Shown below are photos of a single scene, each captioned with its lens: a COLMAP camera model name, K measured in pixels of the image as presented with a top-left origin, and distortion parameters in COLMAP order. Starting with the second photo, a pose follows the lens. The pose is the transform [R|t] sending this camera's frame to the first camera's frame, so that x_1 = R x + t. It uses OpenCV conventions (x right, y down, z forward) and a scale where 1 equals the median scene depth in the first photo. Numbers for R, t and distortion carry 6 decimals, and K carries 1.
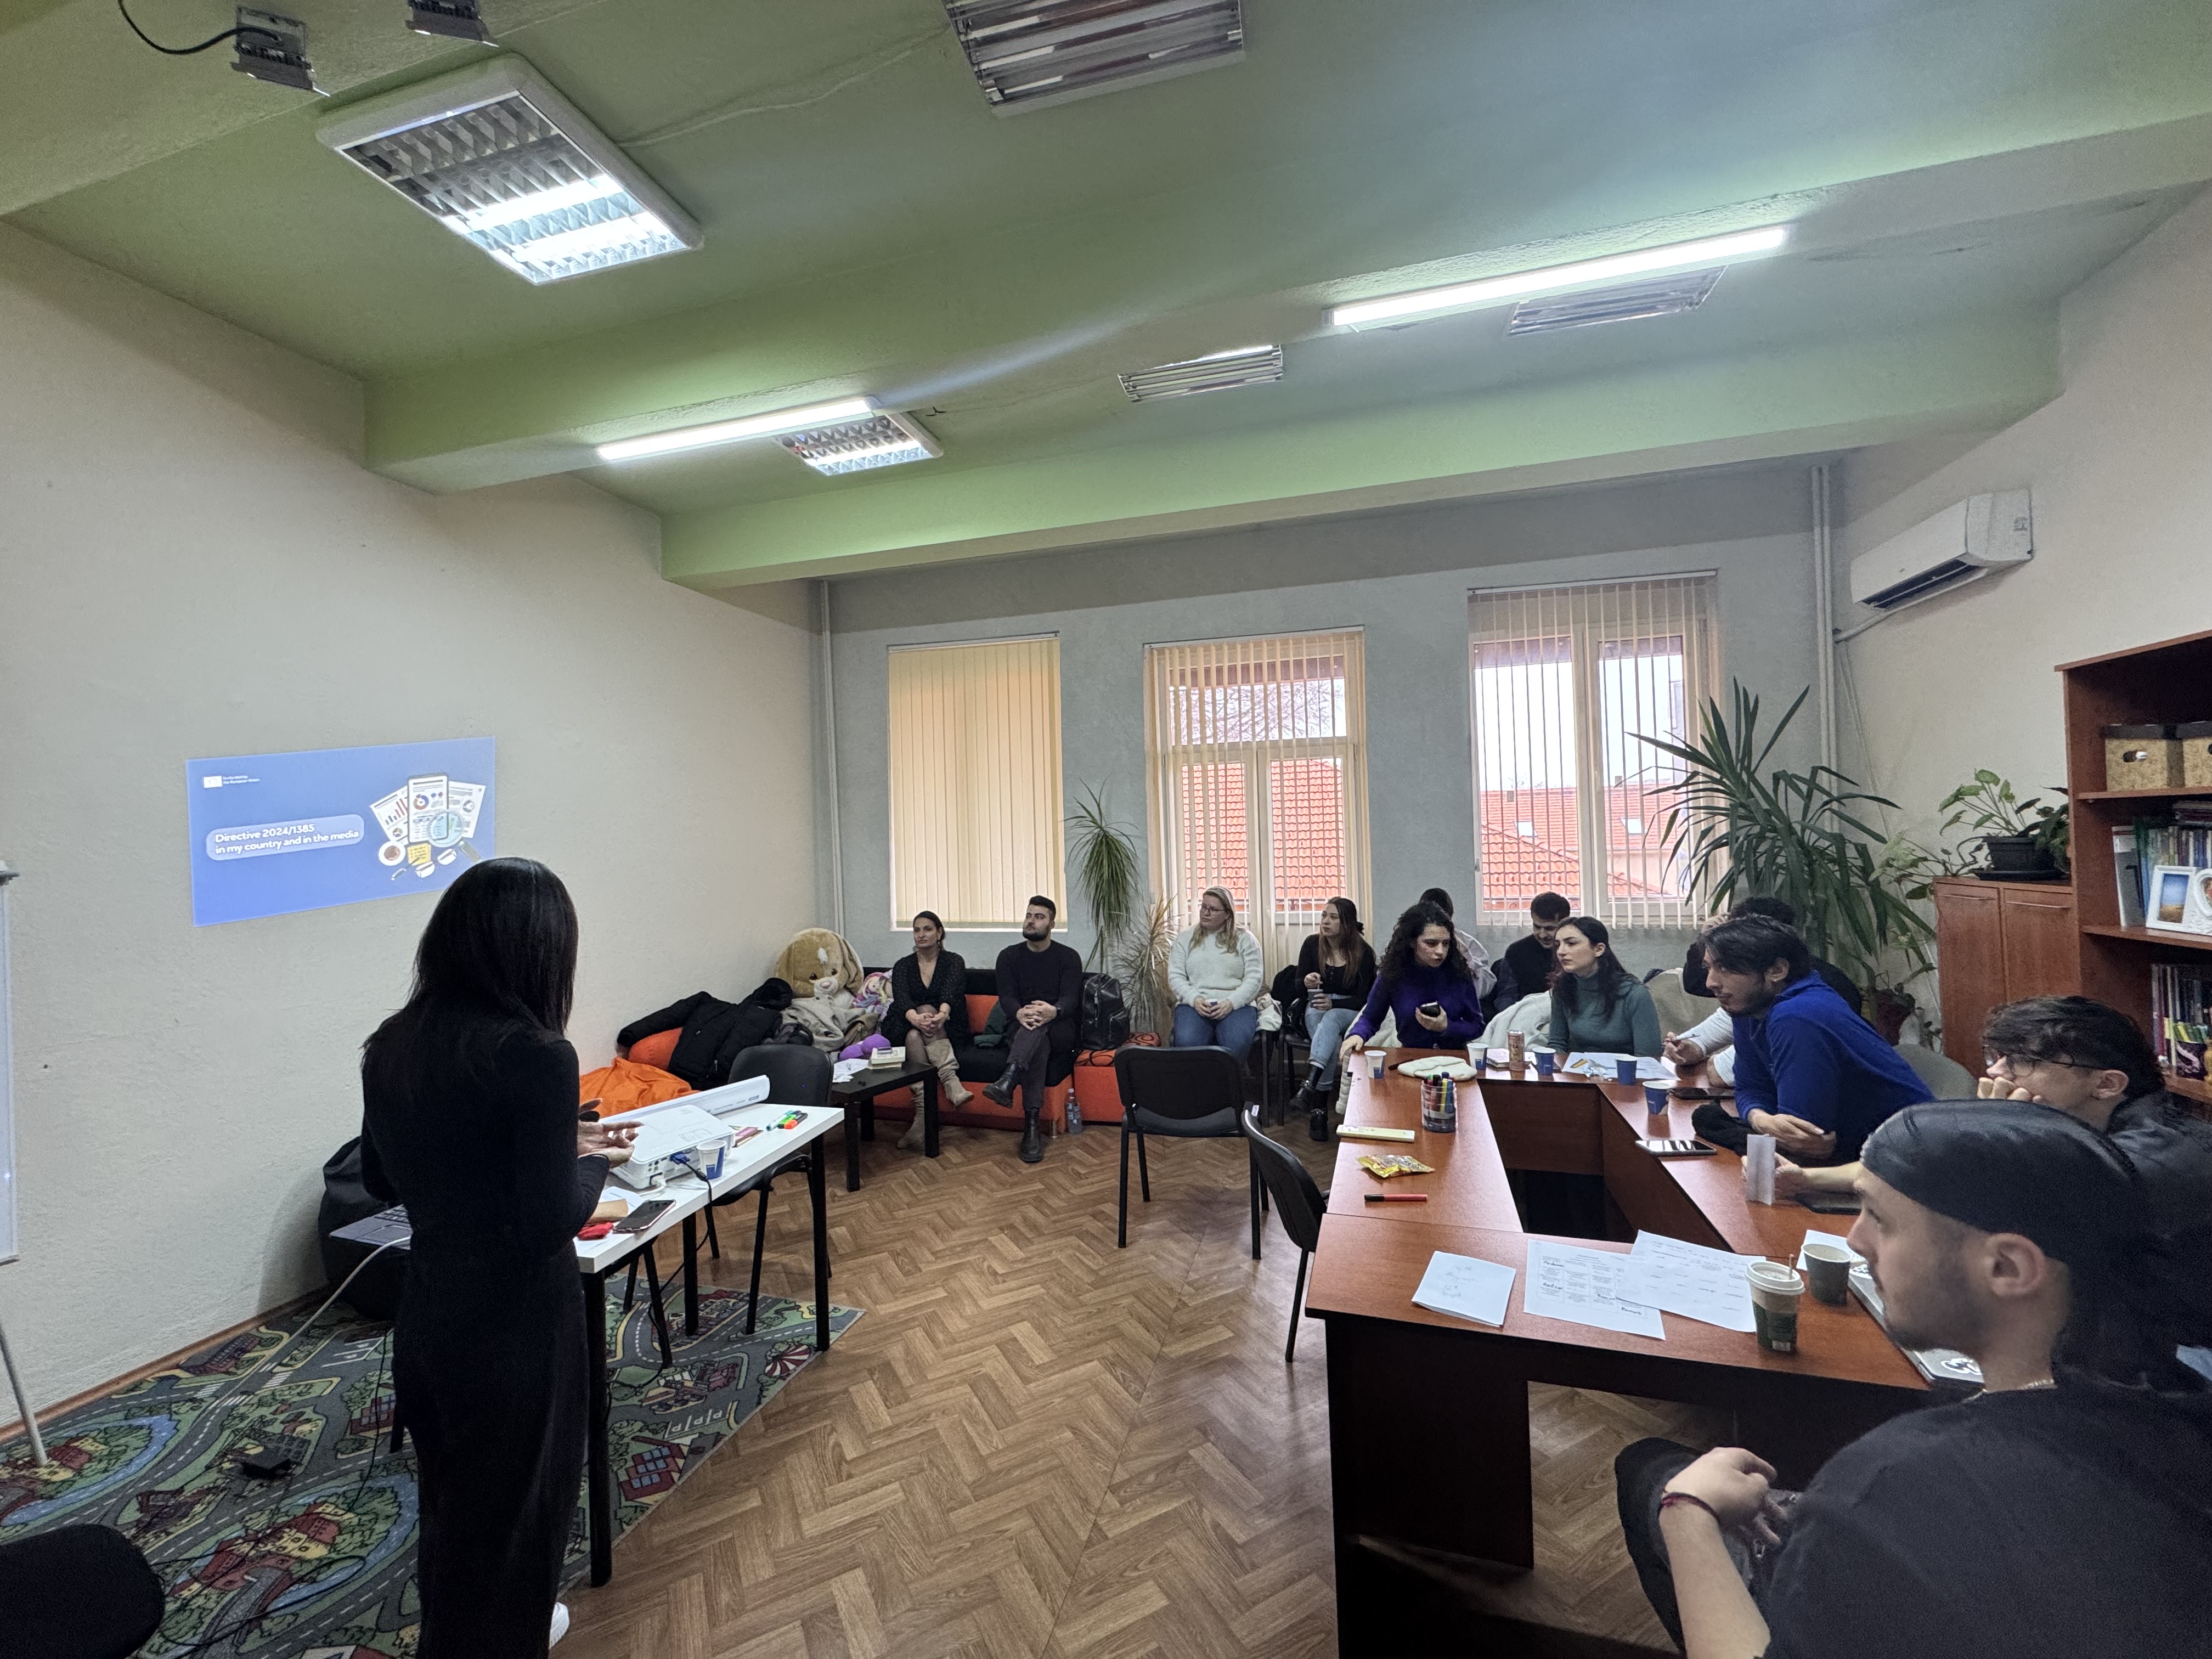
lens RADIAL K [[866.0, 0, 1095.9], [0, 866.0, 829.8], [0, 0, 1]] dist [-0.003441, -0.000249]
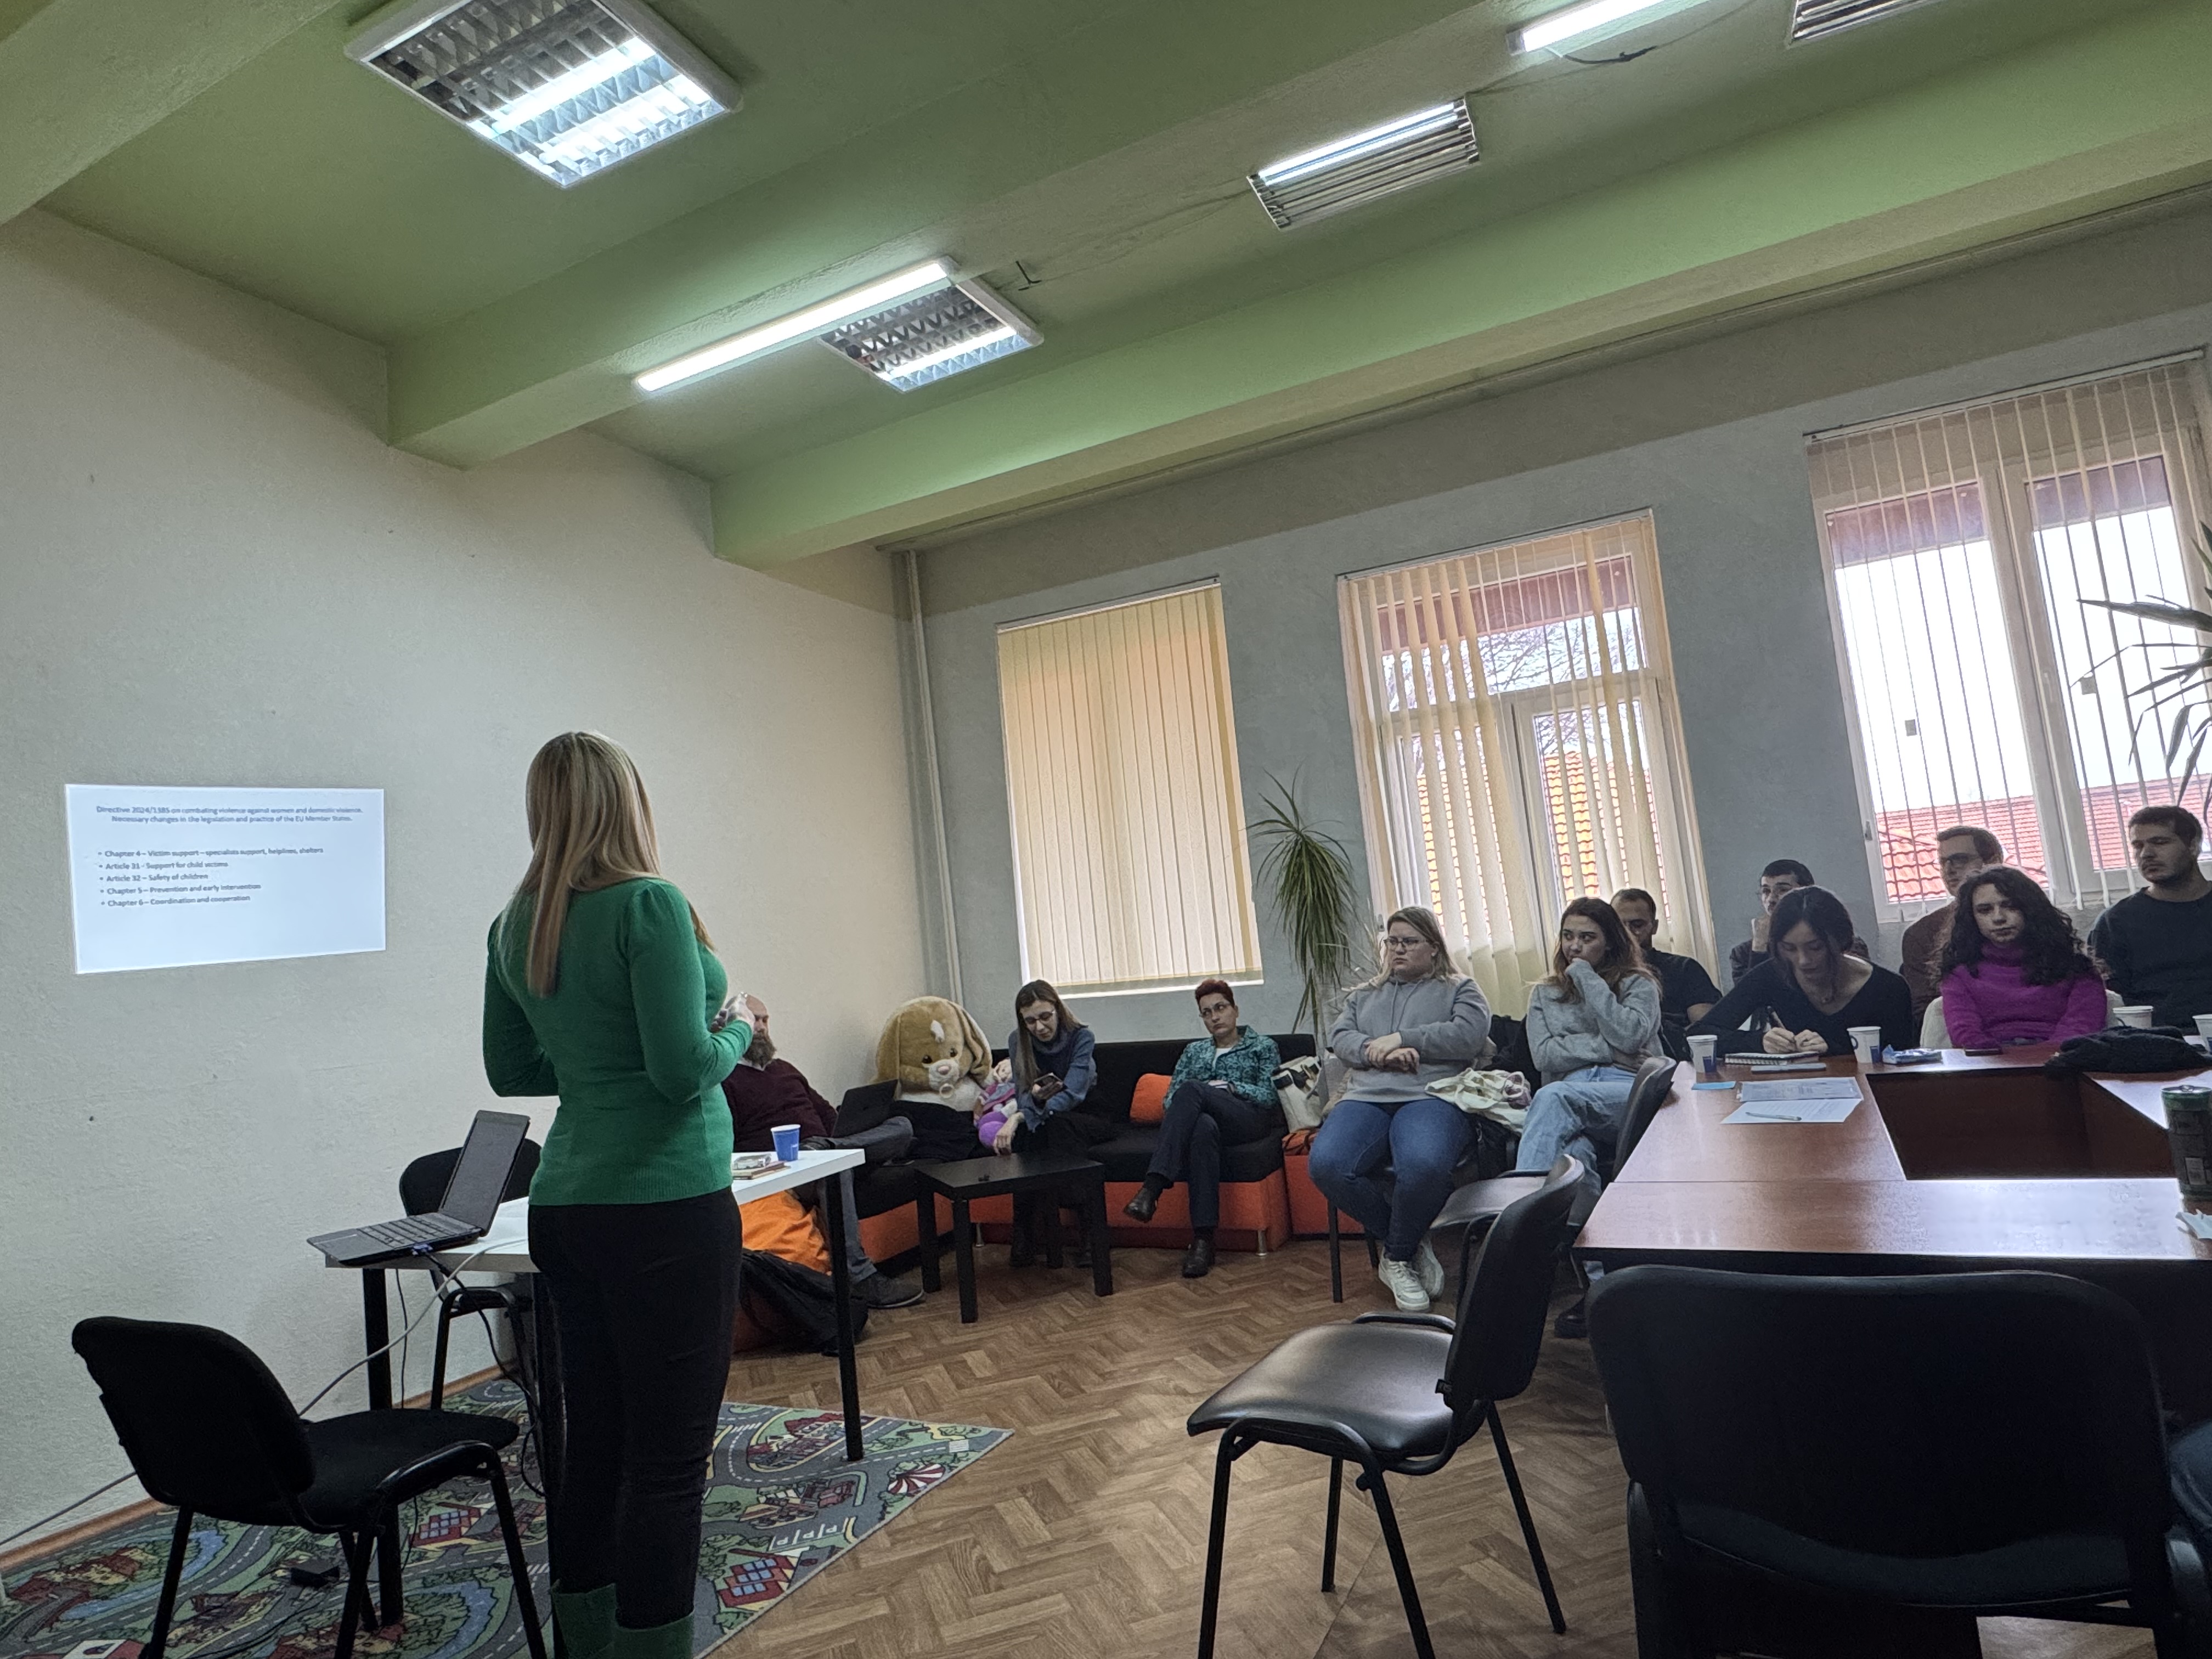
lens RADIAL K [[1219.8, 0, 1091.1], [0, 1219.8, 835.1], [0, 0, 1]] dist [-0.001623, -0.001203]
pose [[0.981616, -0.082451, -0.172139, 0.020530], [0.069546, 0.994389, -0.079711, 0.119168], [0.177745, 0.066274, 0.981842, -0.050238]]
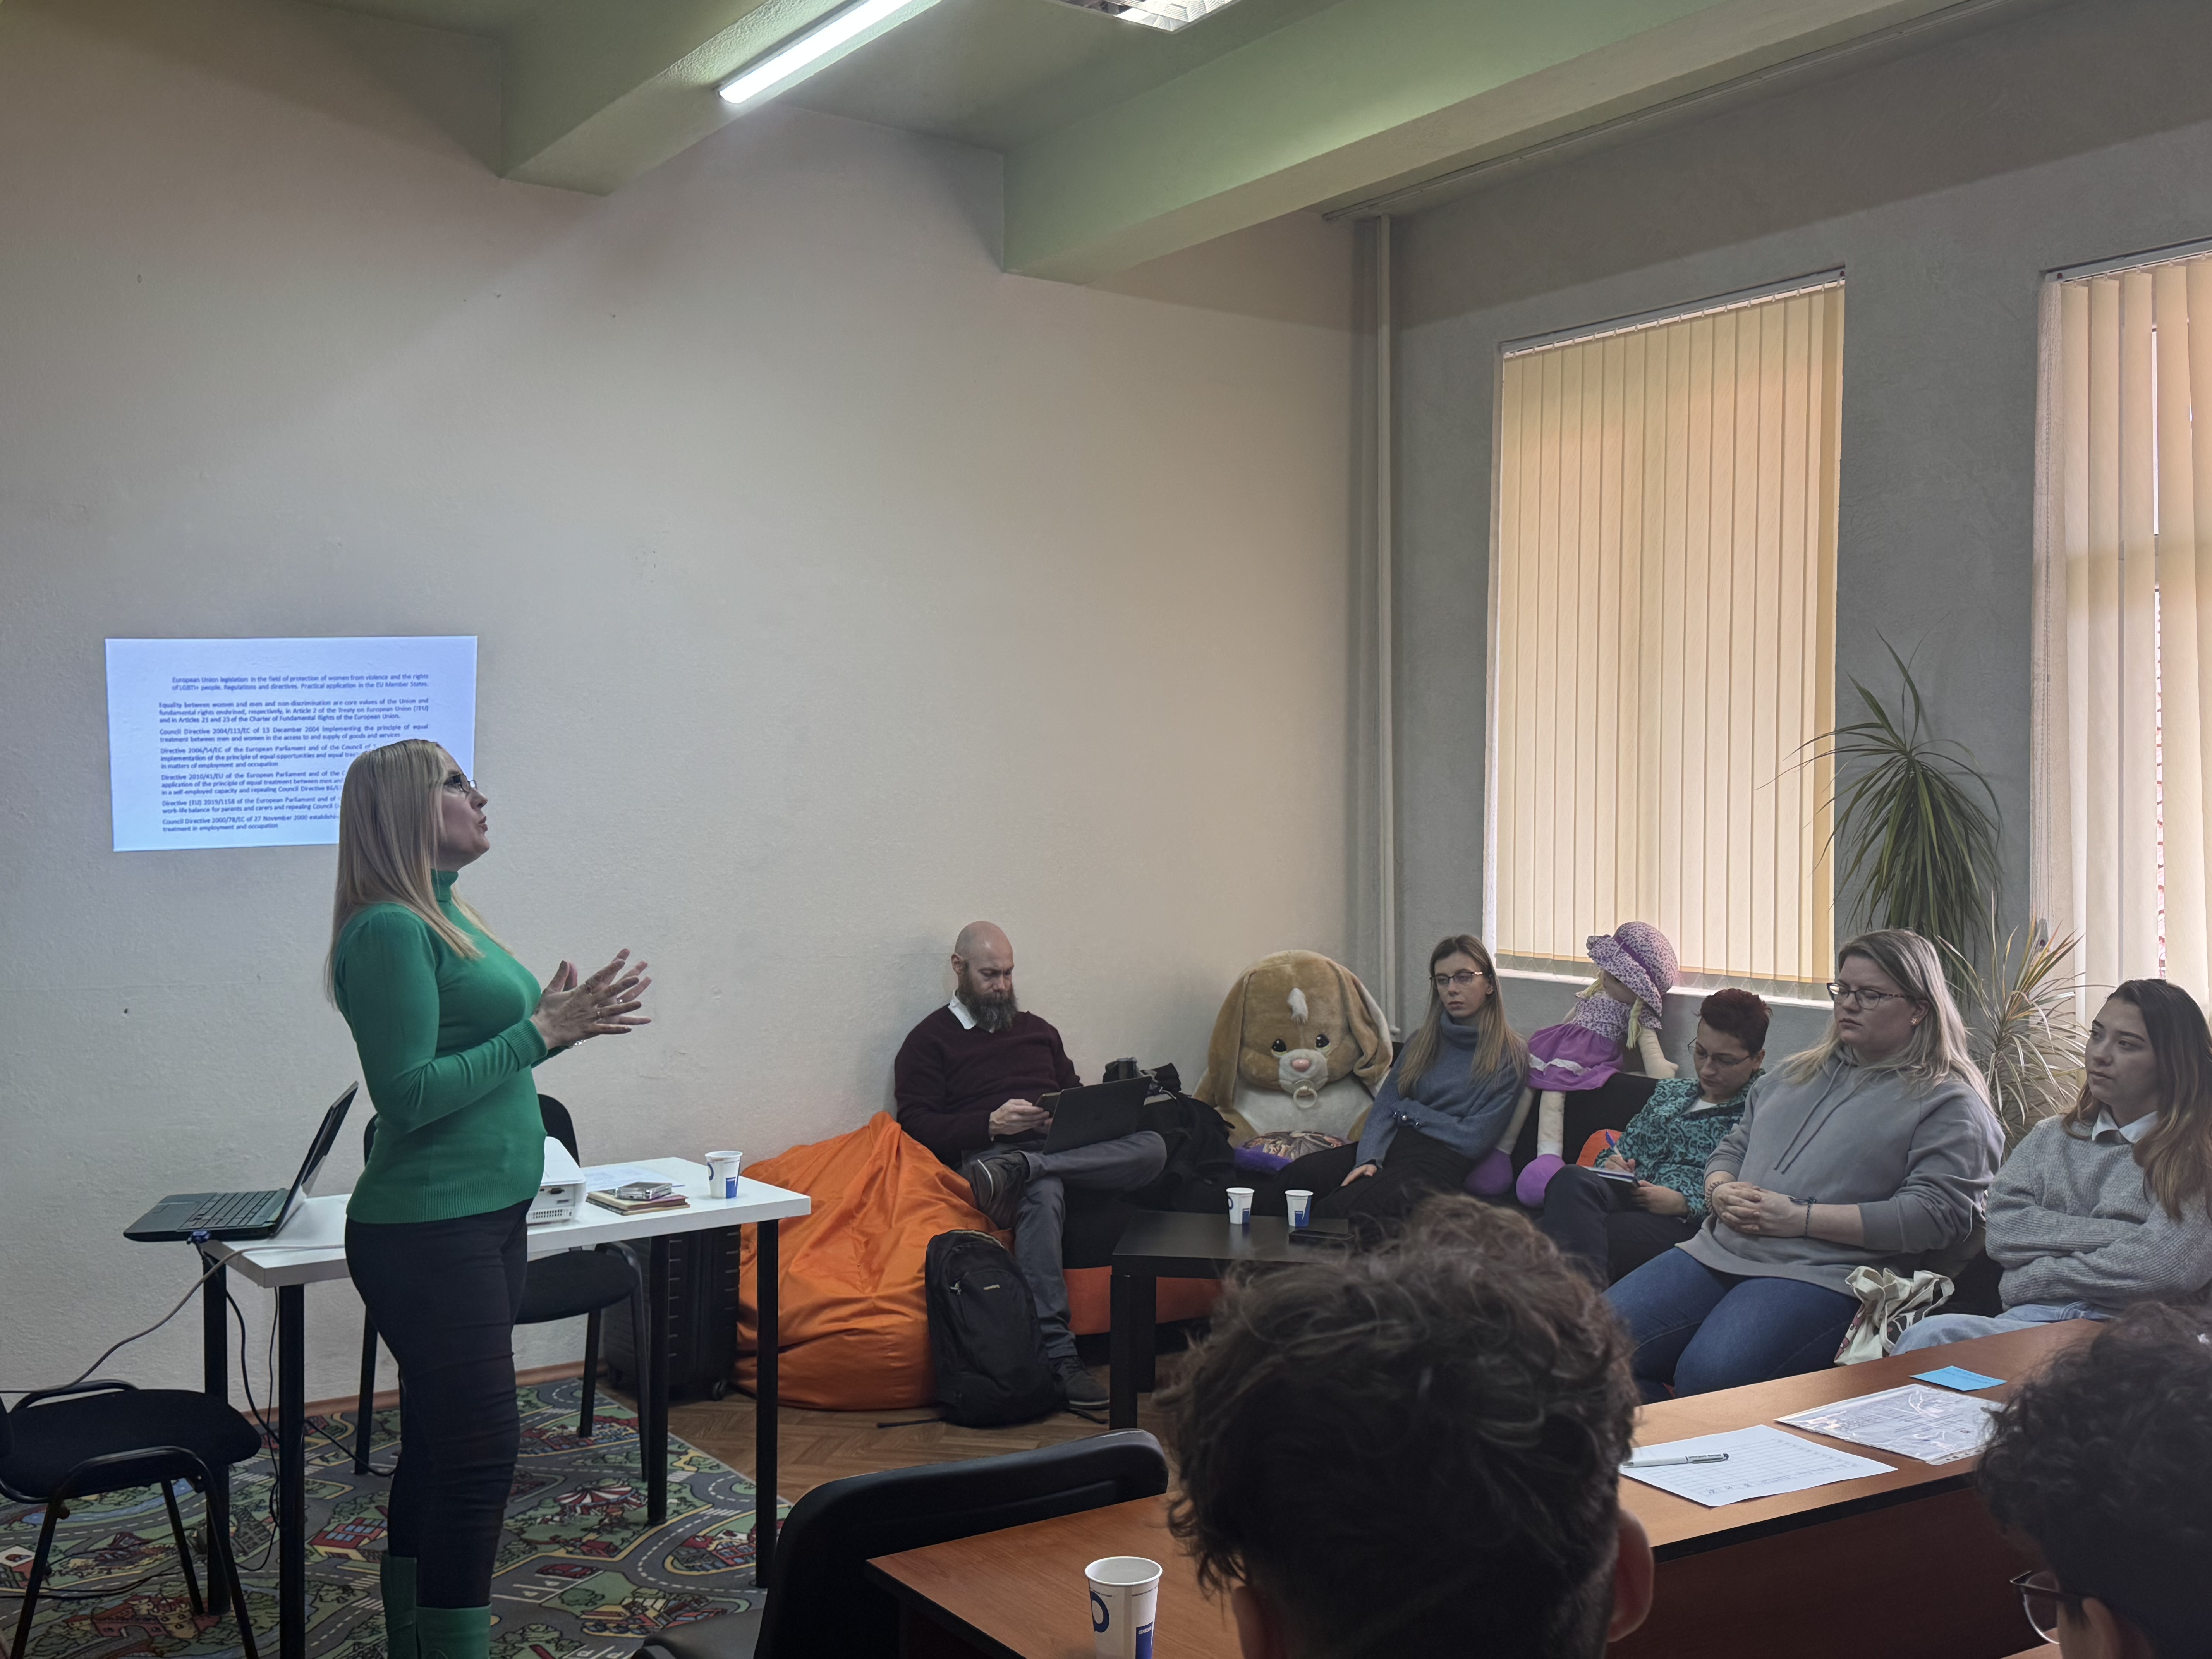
lens RADIAL K [[2073.0, 0, 1103.1], [0, 2073.0, 831.9], [0, 0, 1]] dist [0.040865, 0.000000]
pose [[0.782235, 0.042587, -0.621527, 0.540589], [-0.022466, 0.998940, 0.040172, 0.007171], [0.622579, -0.017461, 0.782362, 0.025120]]
